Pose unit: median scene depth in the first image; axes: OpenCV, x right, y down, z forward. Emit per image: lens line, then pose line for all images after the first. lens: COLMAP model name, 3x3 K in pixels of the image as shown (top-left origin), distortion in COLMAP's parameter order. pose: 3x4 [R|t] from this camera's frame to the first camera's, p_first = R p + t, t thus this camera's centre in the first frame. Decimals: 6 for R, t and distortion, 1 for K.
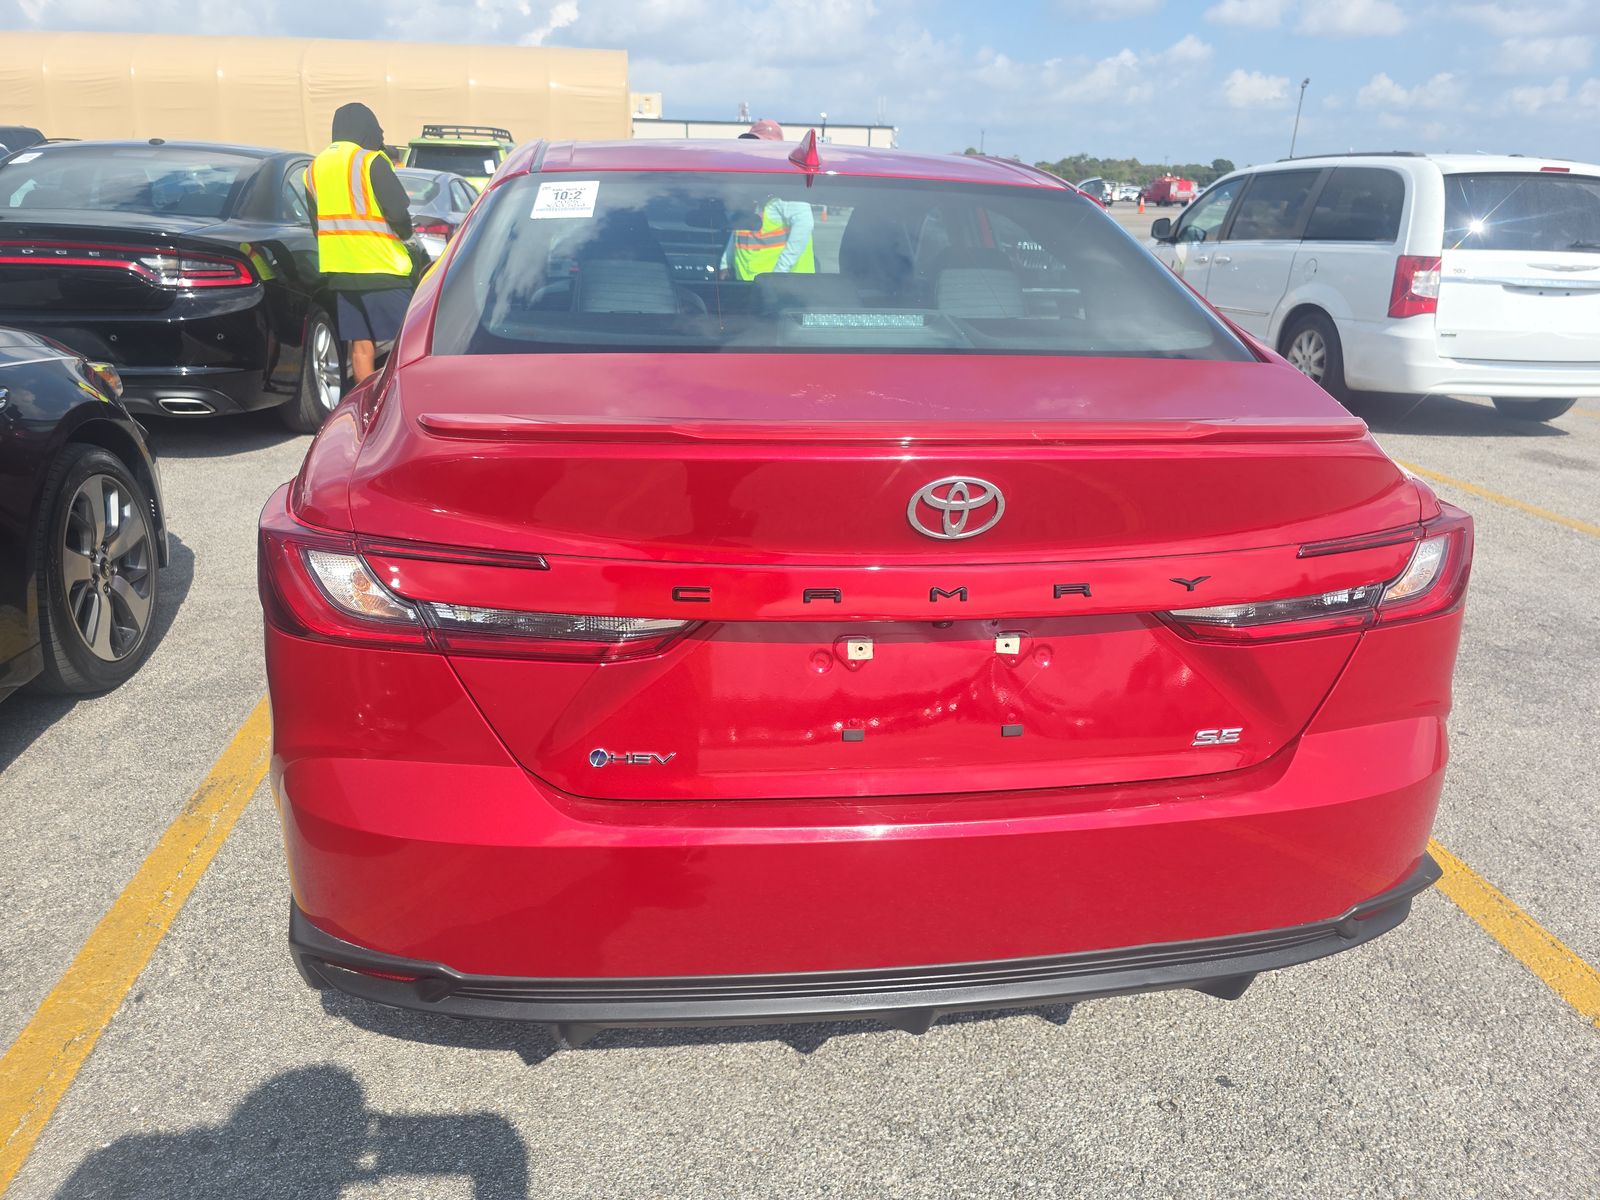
lens RADIAL K [[1086.6, 0, 788.7], [0, 1086.6, 603.7], [0, 0, 1]] dist [0.050673, -0.055232]
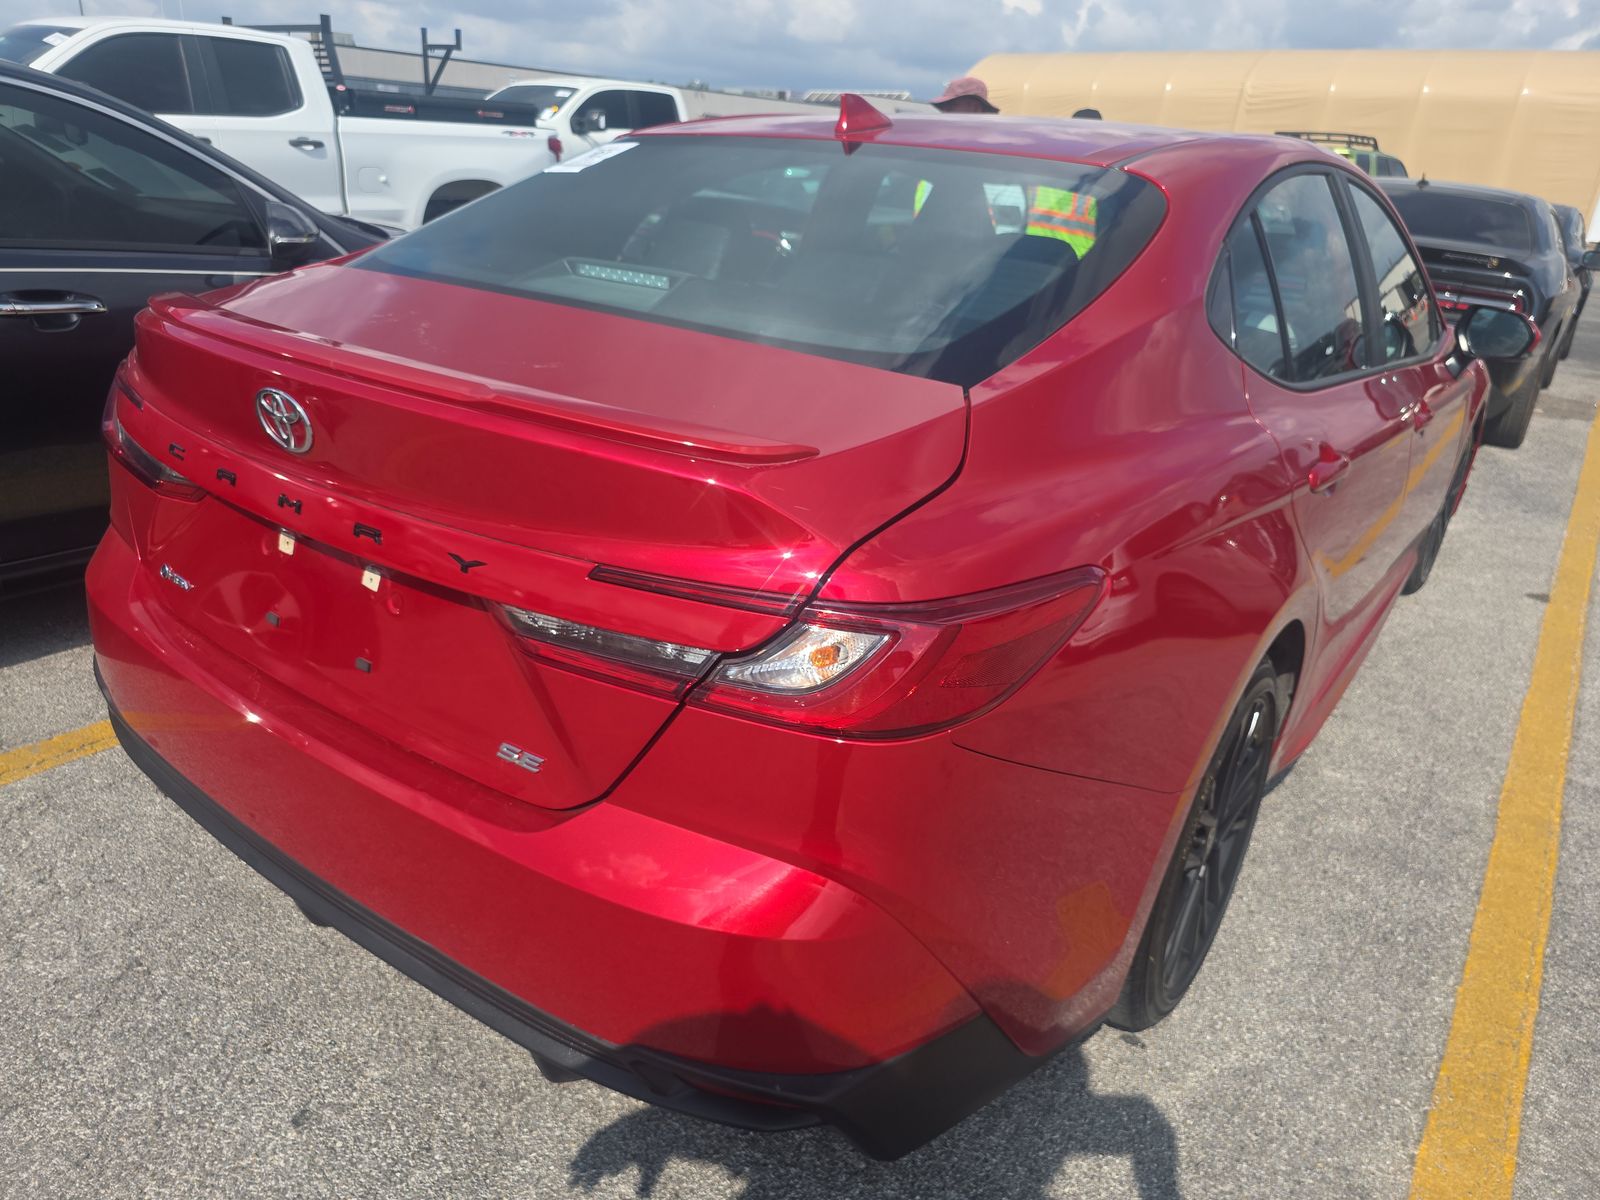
lens RADIAL K [[1086.6, 0, 788.2], [0, 1086.6, 603.1], [0, 0, 1]] dist [0.050673, -0.055232]
pose [[0.710754, 0.281870, -0.644499, 0.781450], [-0.288983, 0.952325, 0.097806, -0.104236], [0.641341, 0.116733, 0.758324, 0.339387]]
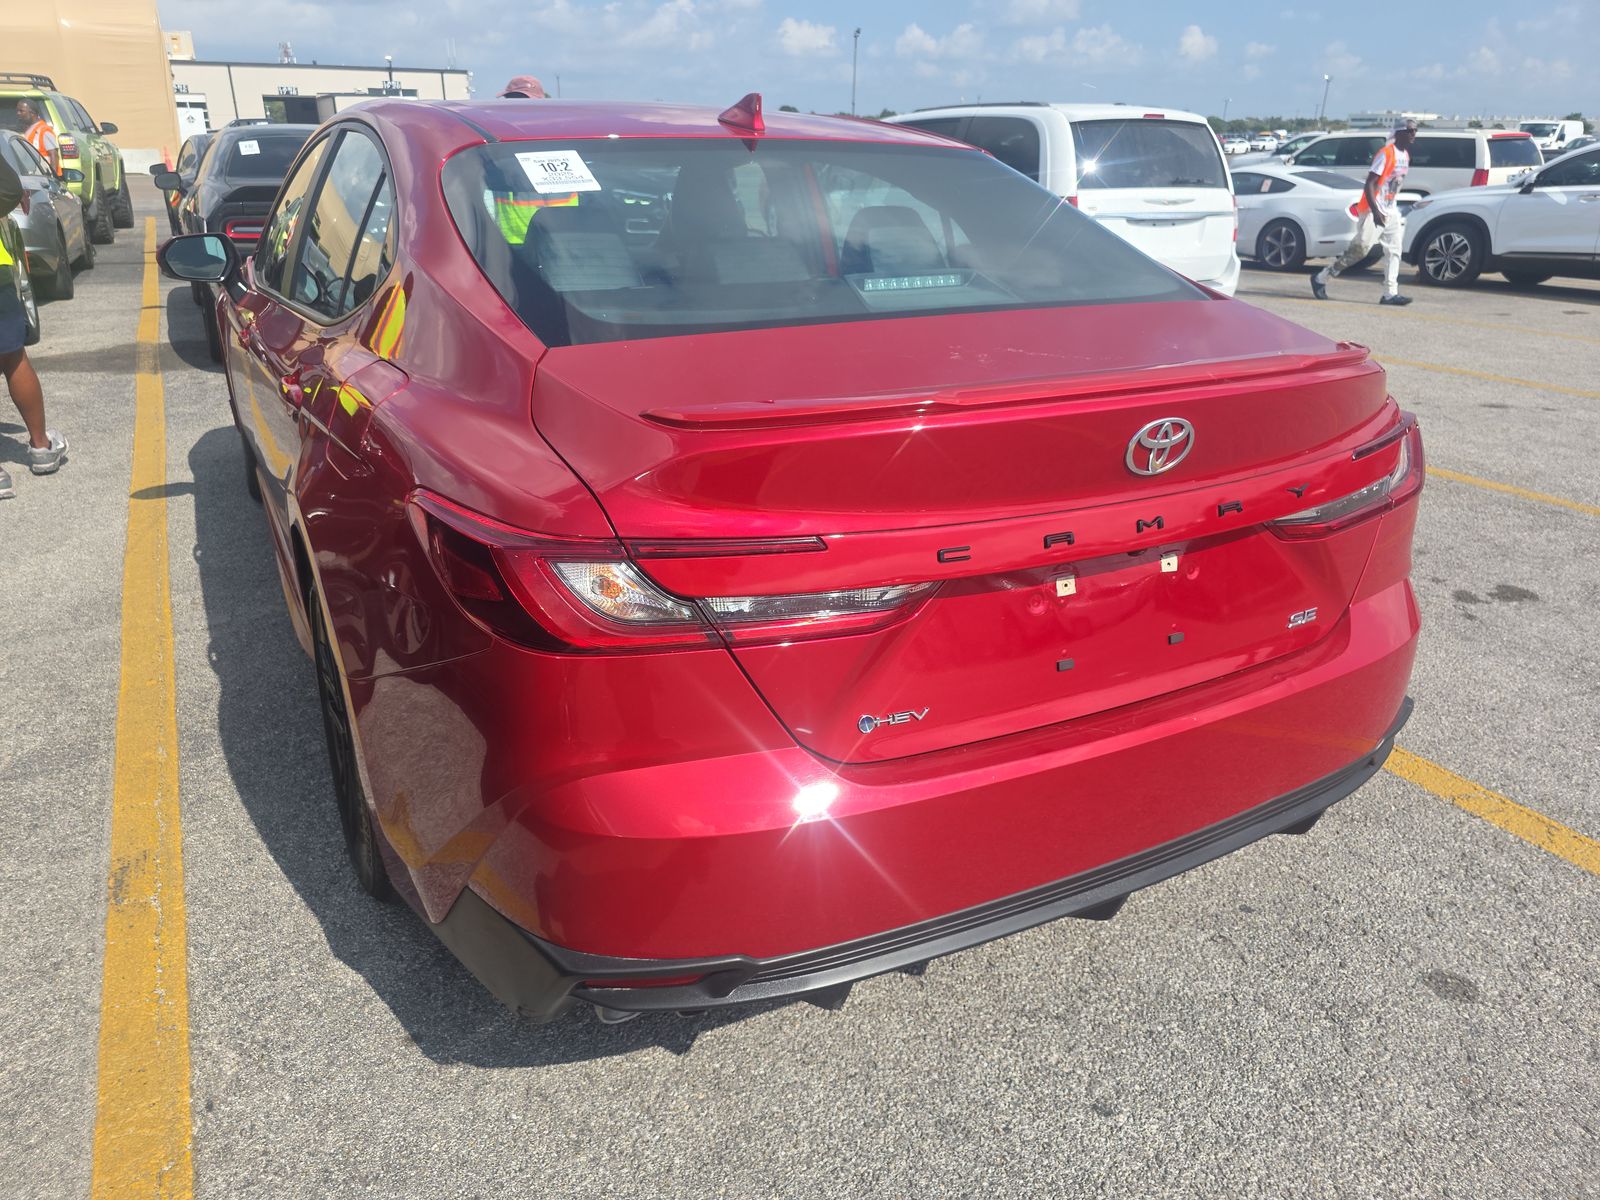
lens RADIAL K [[1086.6, 0, 780.8], [0, 1086.6, 602.5], [0, 0, 1]] dist [0.050673, -0.055232]
pose [[0.940395, -0.145505, 0.307385, -0.372091], [0.133038, 0.989216, 0.061253, -0.031851], [-0.312982, -0.016708, 0.949612, 0.031921]]
